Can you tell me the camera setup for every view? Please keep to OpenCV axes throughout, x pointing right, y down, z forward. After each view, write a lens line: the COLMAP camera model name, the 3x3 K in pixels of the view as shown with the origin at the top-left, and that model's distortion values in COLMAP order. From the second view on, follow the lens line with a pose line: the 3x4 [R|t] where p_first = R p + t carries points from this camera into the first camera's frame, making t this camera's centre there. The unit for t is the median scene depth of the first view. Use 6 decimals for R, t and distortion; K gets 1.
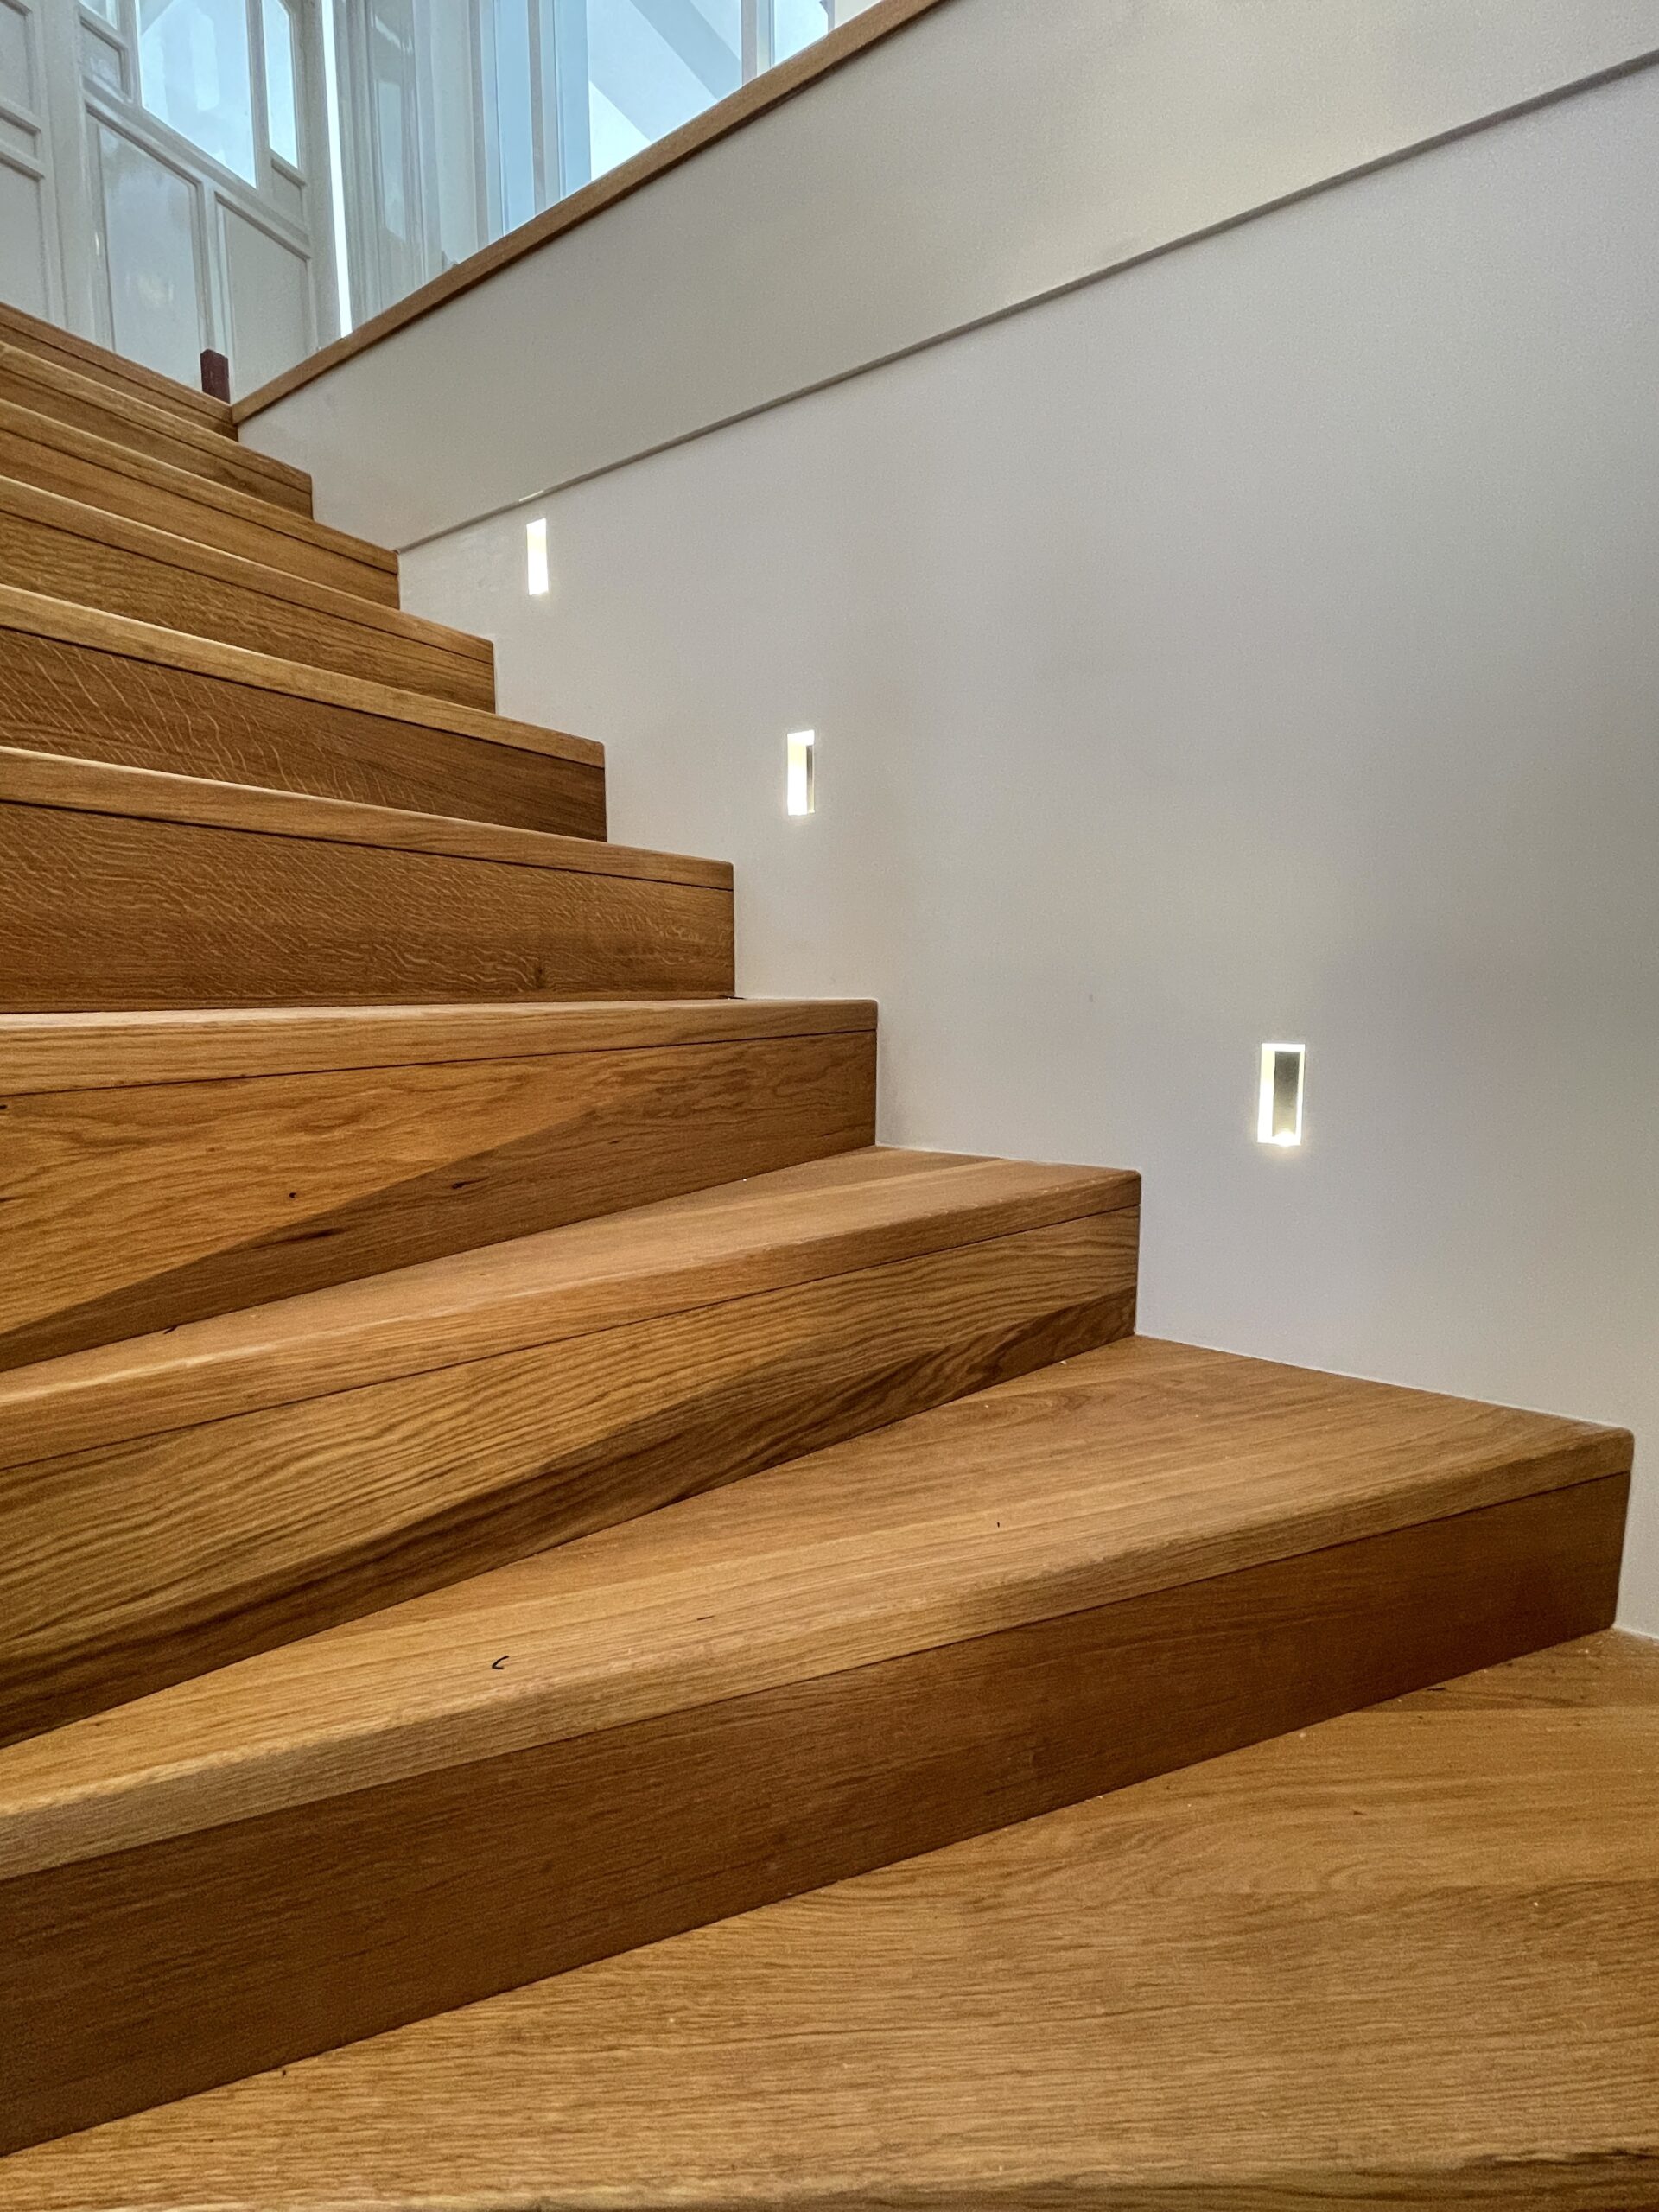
lens RADIAL K [[971.9, 0, 837.0], [0, 971.9, 1096.3], [0, 0, 1]] dist [0.000392, 0.000236]
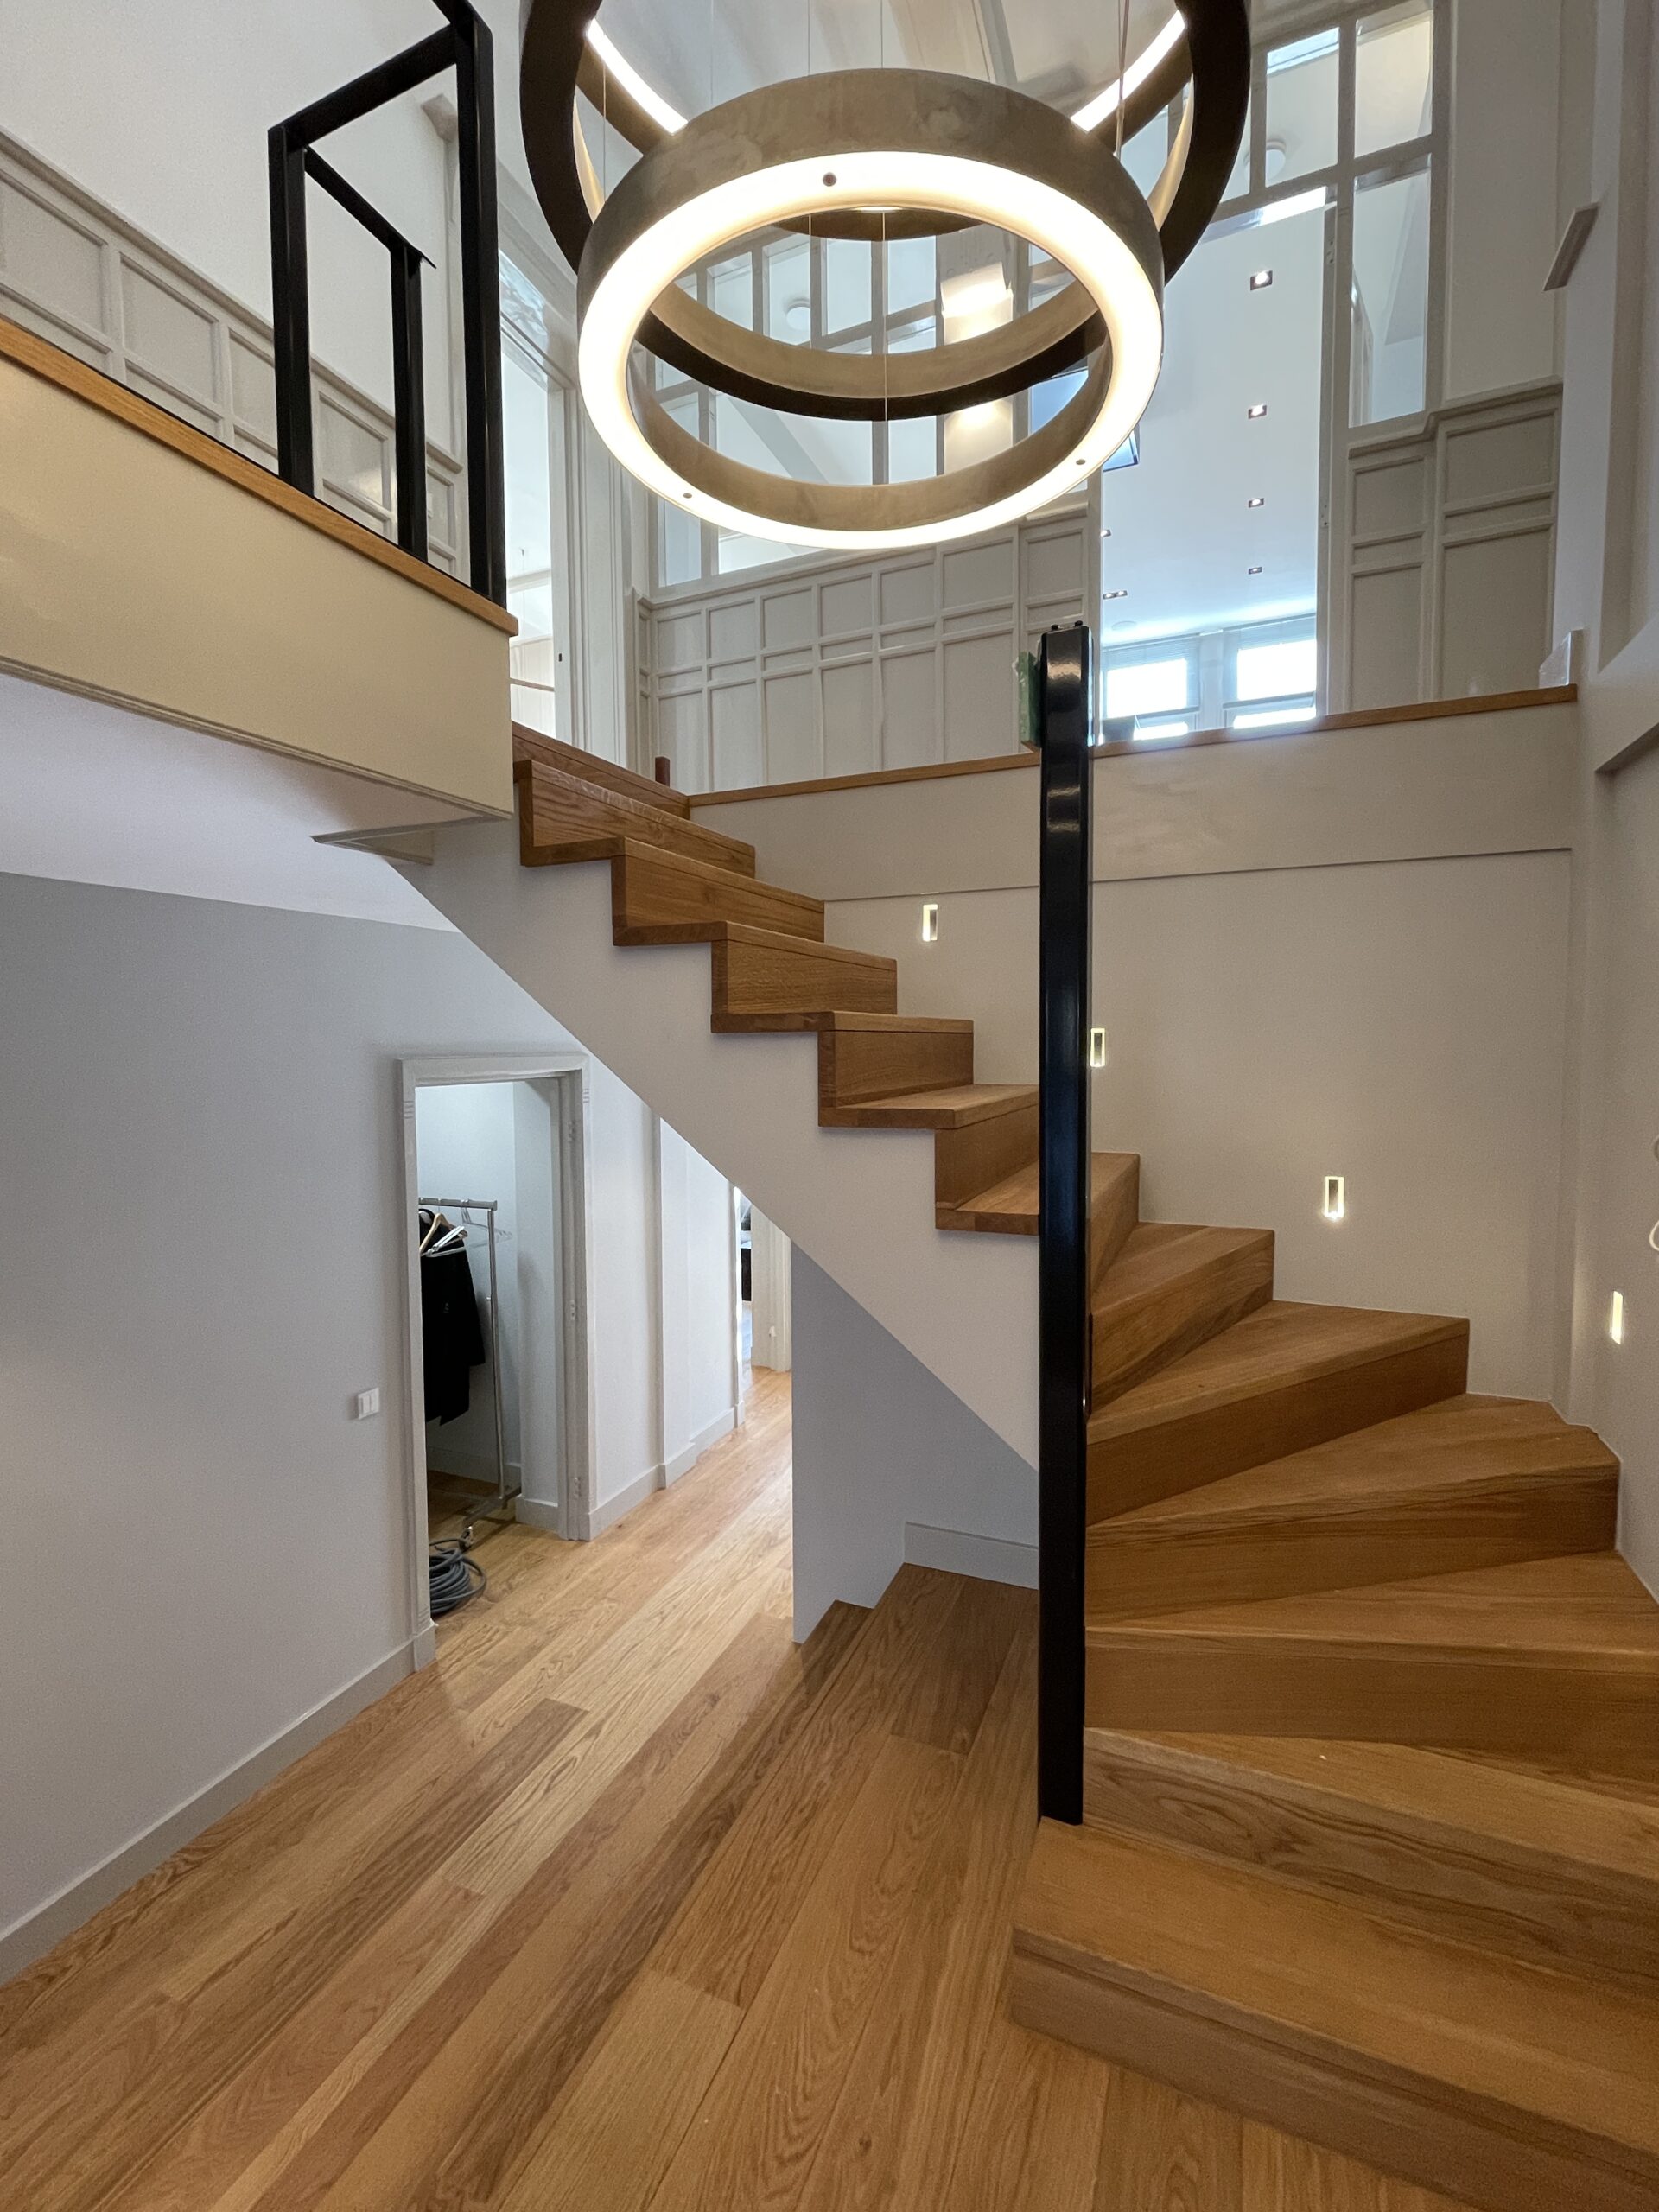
lens RADIAL K [[971.9, 0, 825.6], [0, 971.9, 1107.3], [0, 0, 1]] dist [0.000392, 0.000236]
pose [[0.983125, -0.025005, 0.181215, -1.413881], [0.034275, 0.998249, -0.048204, -0.172954], [-0.179693, 0.053602, 0.982261, -1.366731]]
